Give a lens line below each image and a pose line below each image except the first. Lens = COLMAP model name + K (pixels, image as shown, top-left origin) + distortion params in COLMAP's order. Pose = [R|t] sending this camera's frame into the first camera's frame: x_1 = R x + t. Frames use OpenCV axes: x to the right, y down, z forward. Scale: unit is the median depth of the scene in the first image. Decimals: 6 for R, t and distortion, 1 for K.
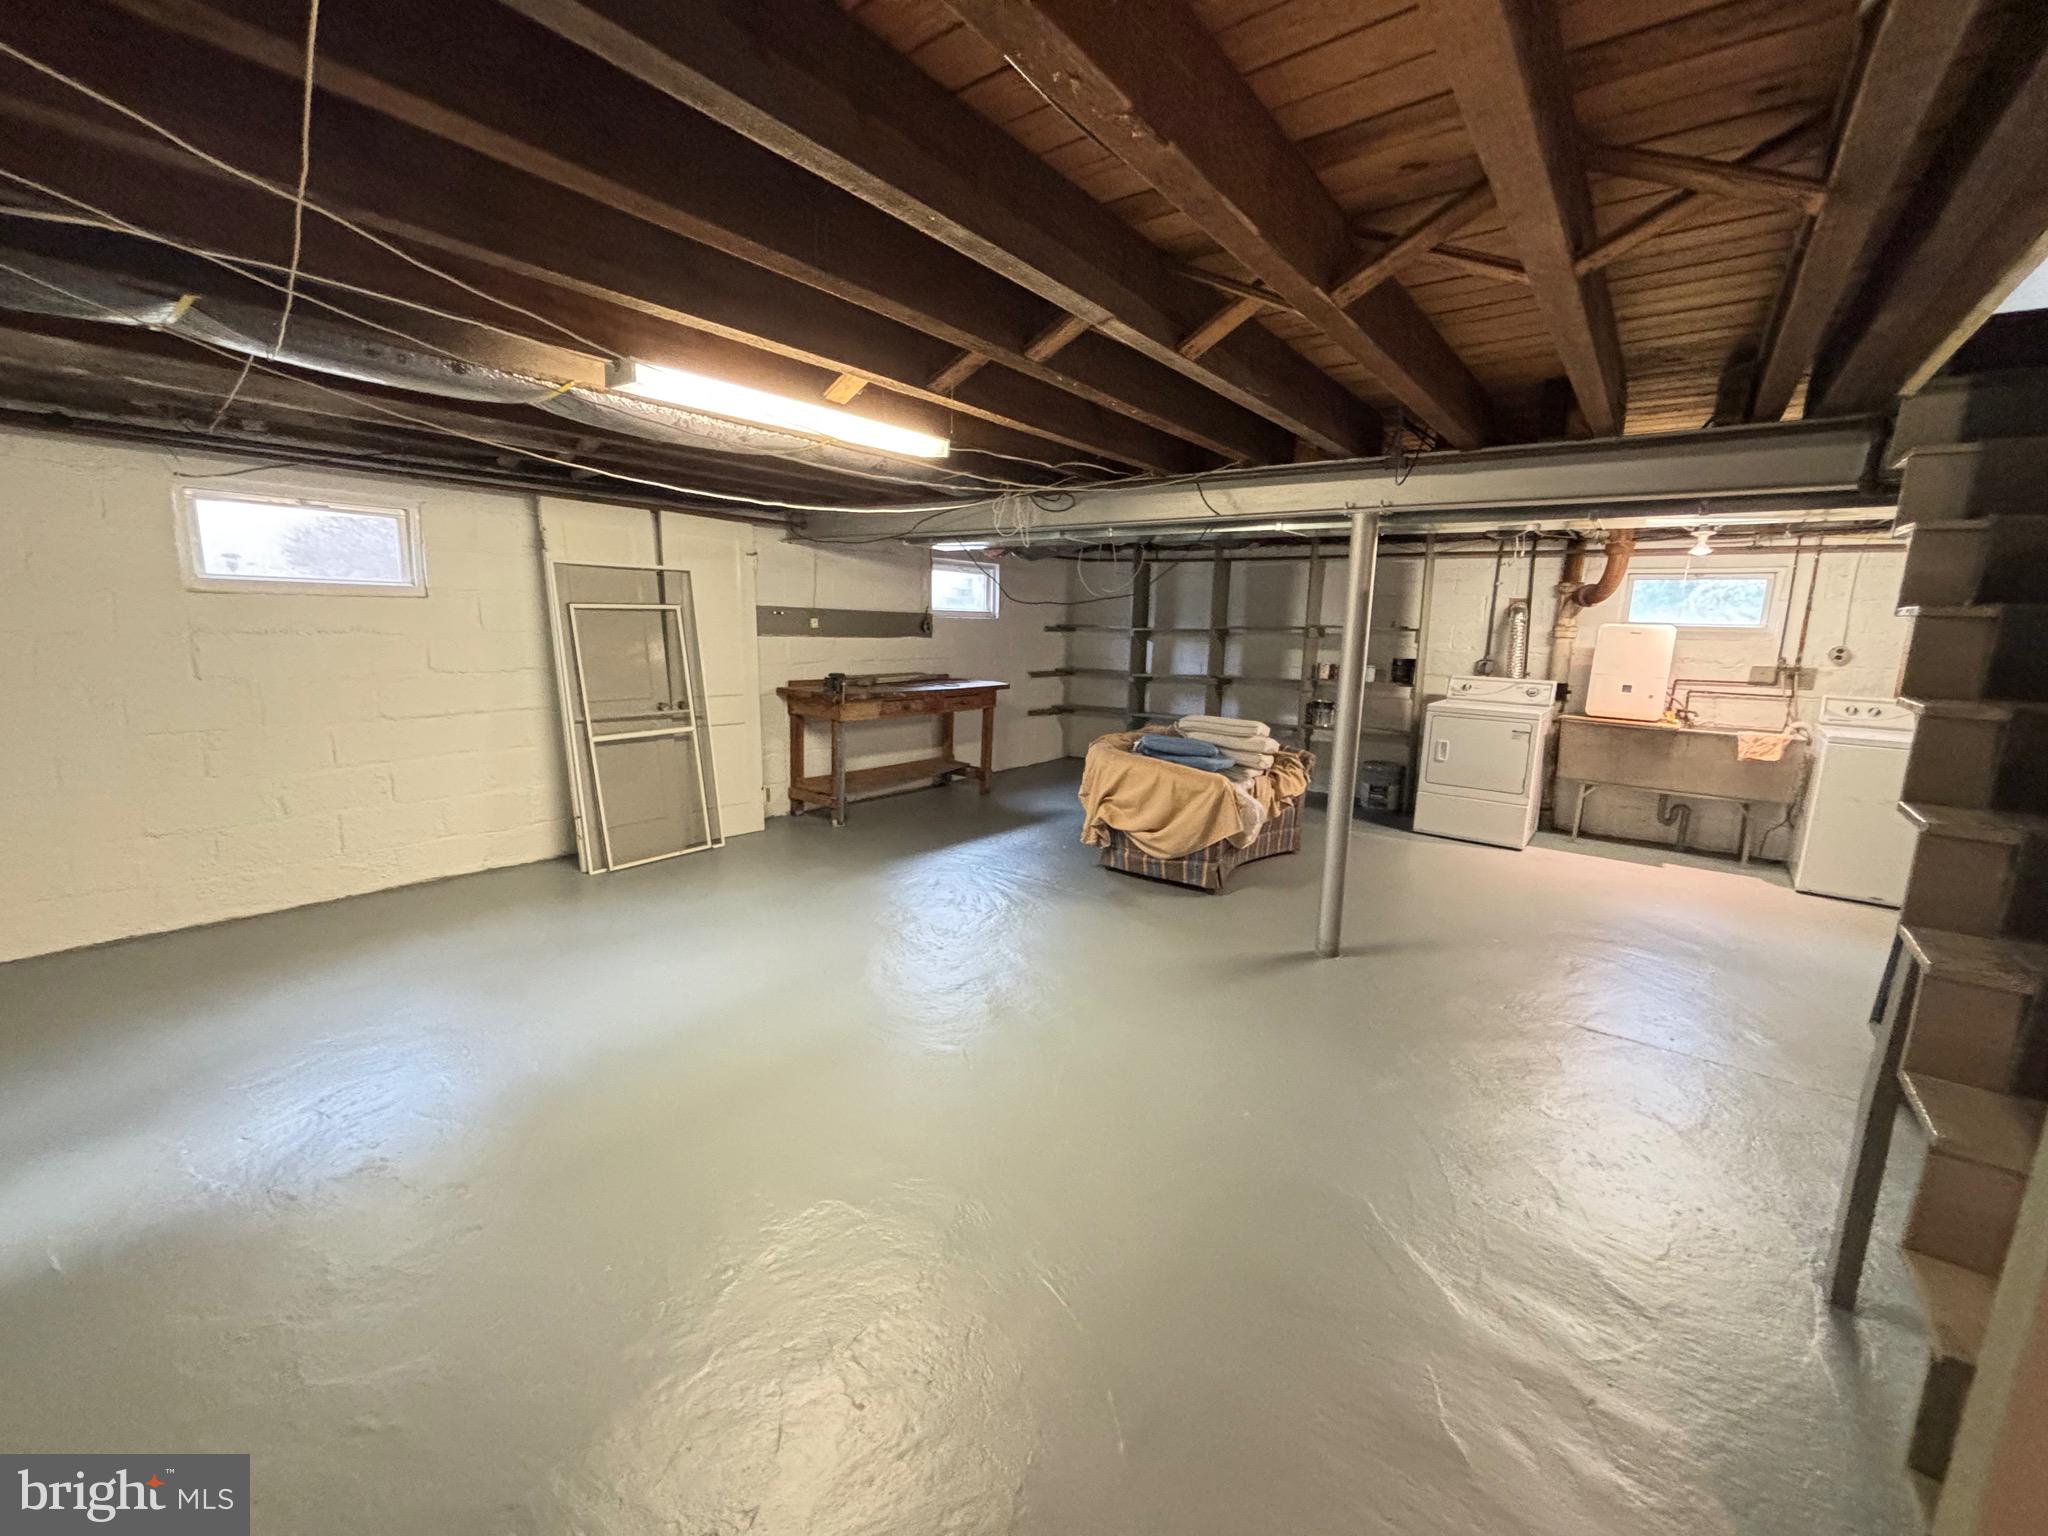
lens RADIAL K [[837.8, 0, 1024.0], [0, 837.8, 768.0], [0, 0, 1]] dist [0.012125, 0.000246]
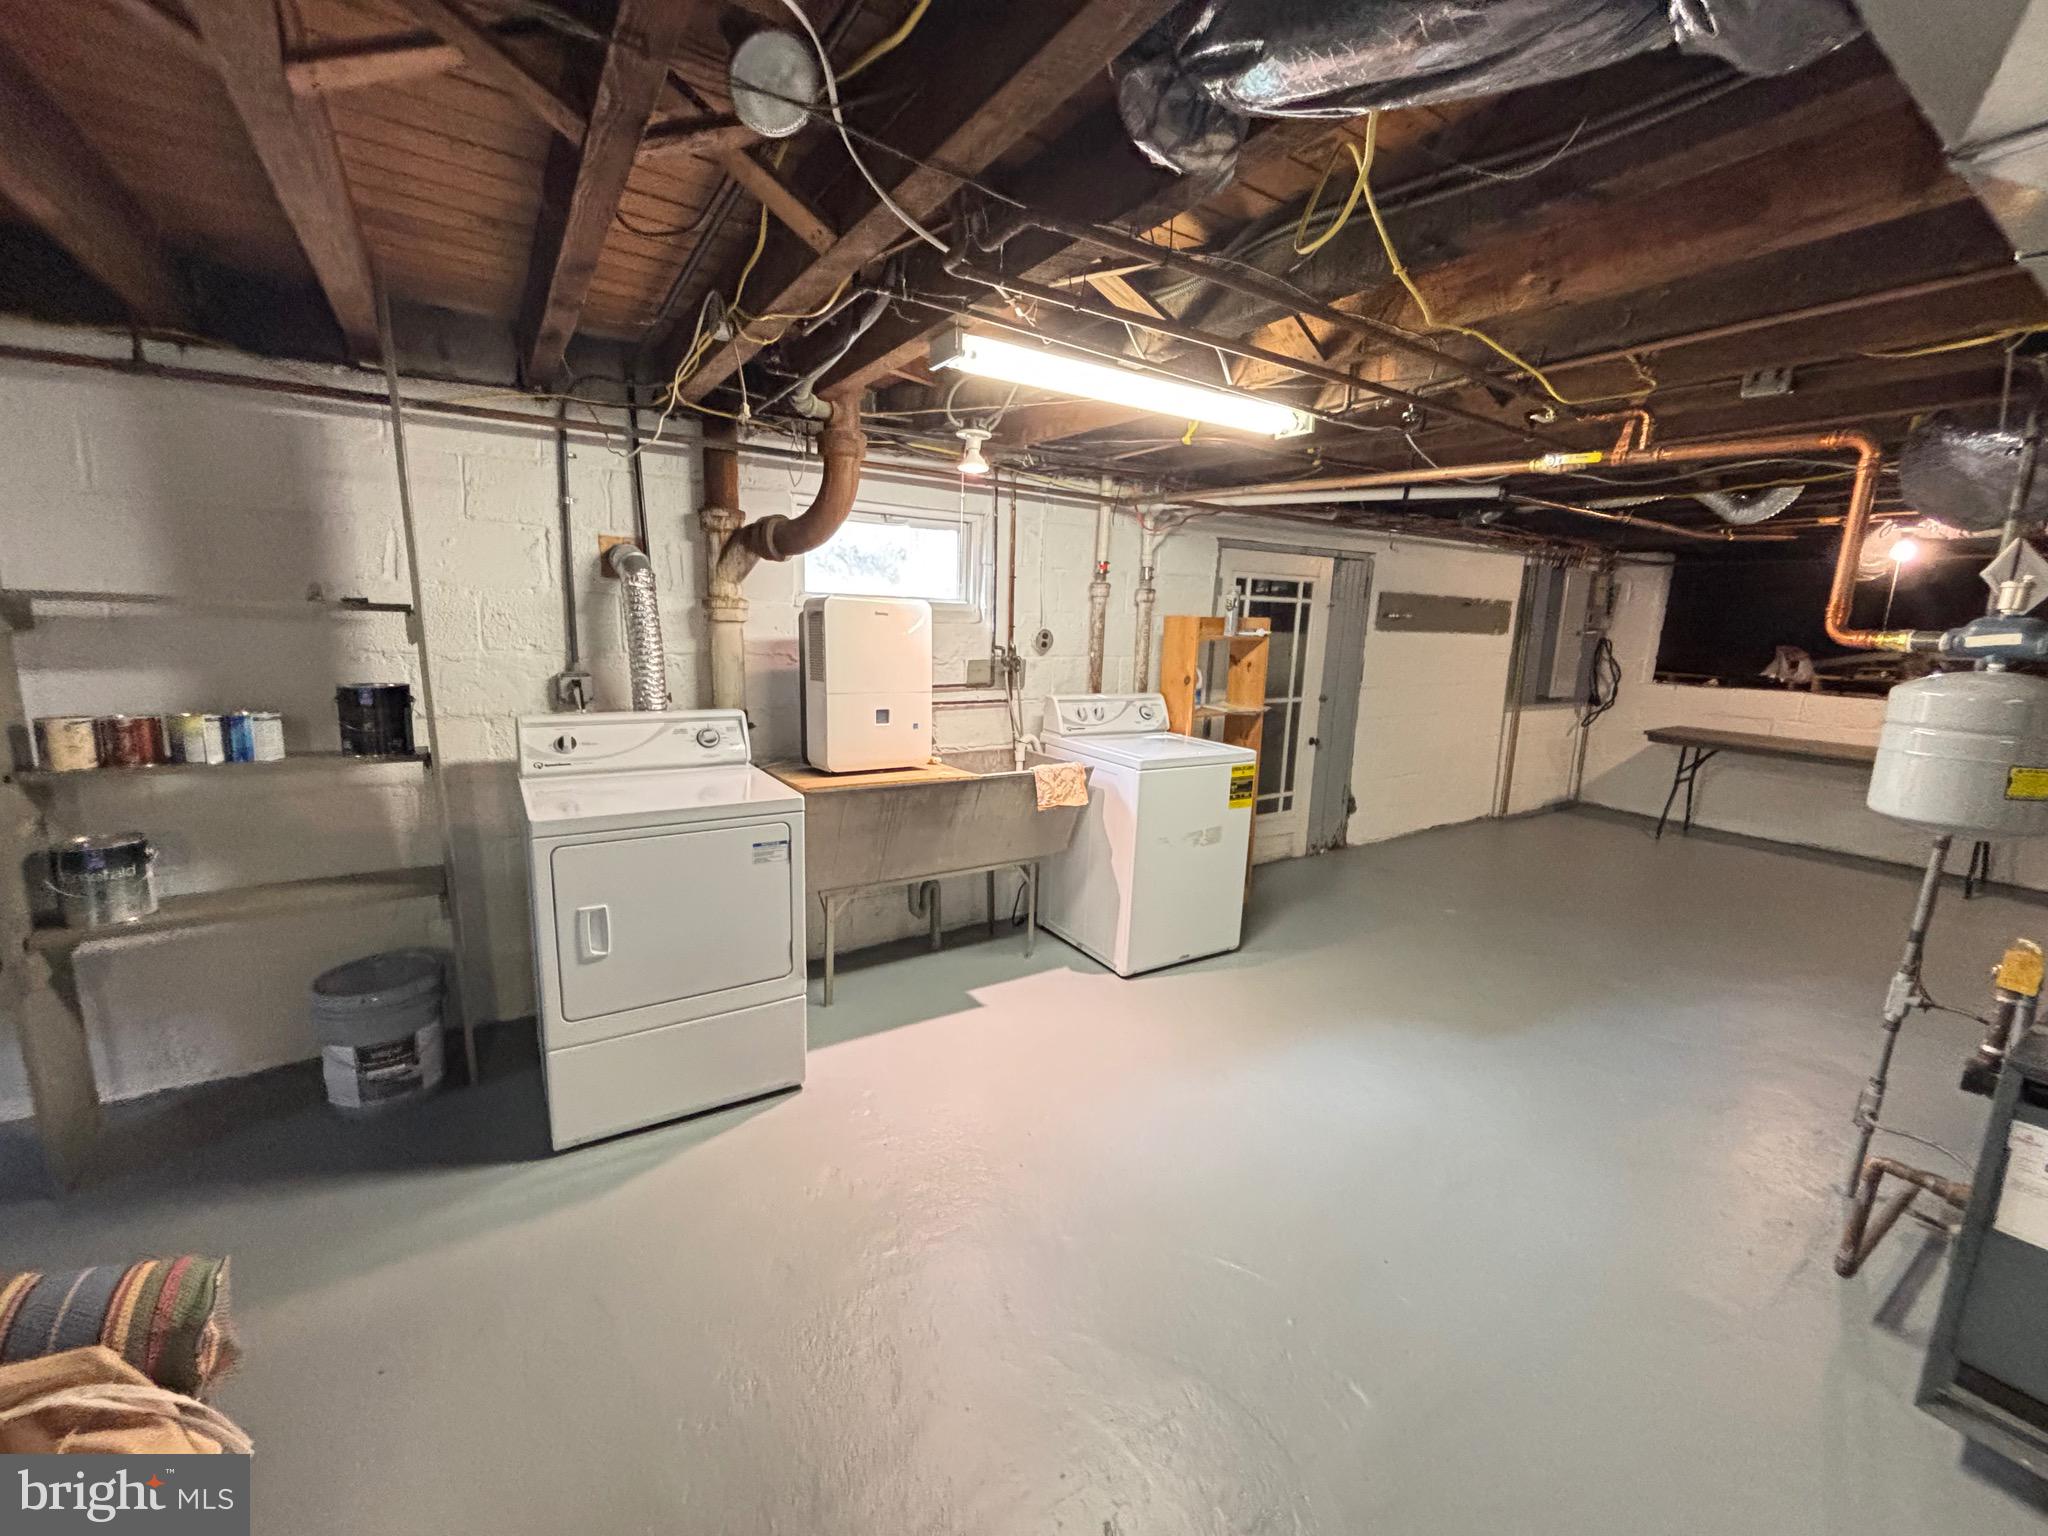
lens RADIAL K [[837.8, 0, 1024.0], [0, 837.8, 768.0], [0, 0, 1]] dist [0.012125, 0.000246]
pose [[0.309534, -0.188523, 0.932013, 0.207086], [0.150194, 0.977539, 0.147851, -0.114437], [-0.938952, 0.094218, 0.330896, 0.660500]]
